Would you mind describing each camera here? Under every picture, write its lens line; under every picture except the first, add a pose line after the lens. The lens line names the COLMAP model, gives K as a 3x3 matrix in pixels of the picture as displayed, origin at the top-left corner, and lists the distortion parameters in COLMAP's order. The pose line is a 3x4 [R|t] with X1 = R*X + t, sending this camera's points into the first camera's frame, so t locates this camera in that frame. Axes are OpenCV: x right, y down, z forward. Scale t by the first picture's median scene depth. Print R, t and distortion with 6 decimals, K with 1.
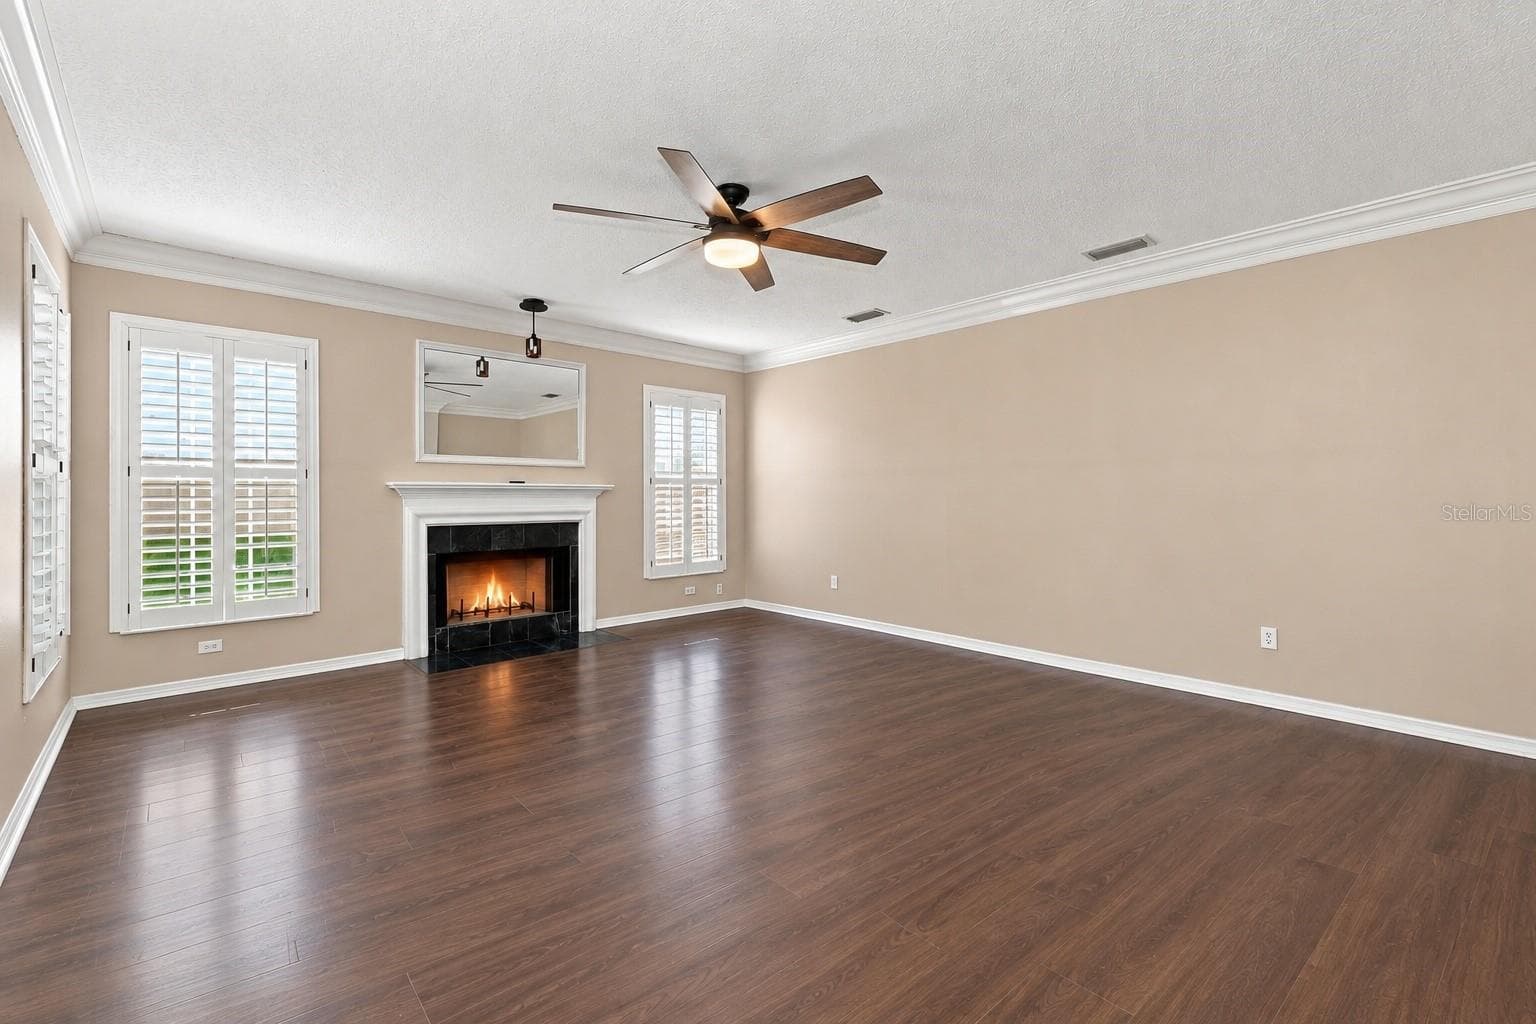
lens RADIAL K [[643.3, 0, 769.5], [0, 643.3, 492.6], [0, 0, 1]] dist [-0.000666, 0.000230]
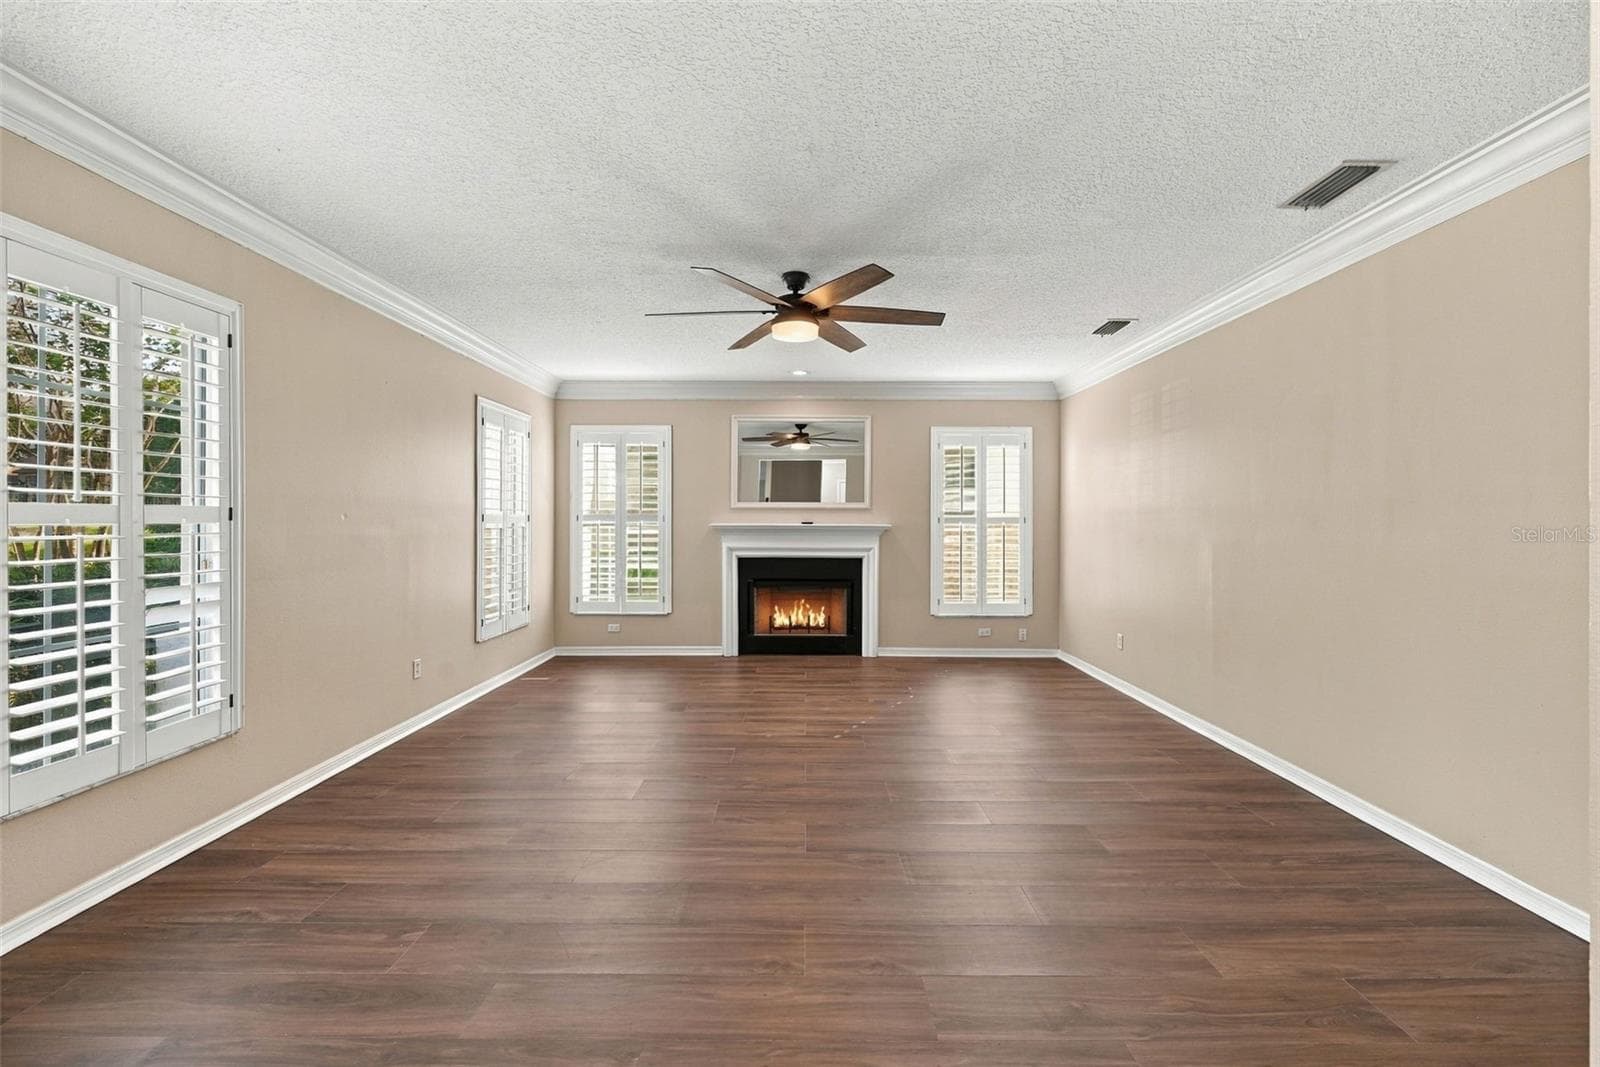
lens RADIAL K [[668.1, 0, 792.4], [0, 668.1, 531.3], [0, 0, 1]] dist [0.000210, -0.000028]
pose [[0.726947, 0.013002, -0.686571, 0.416067], [-0.000892, 0.999838, 0.017989, -0.022123], [0.686693, -0.012465, 0.726840, 0.069484]]
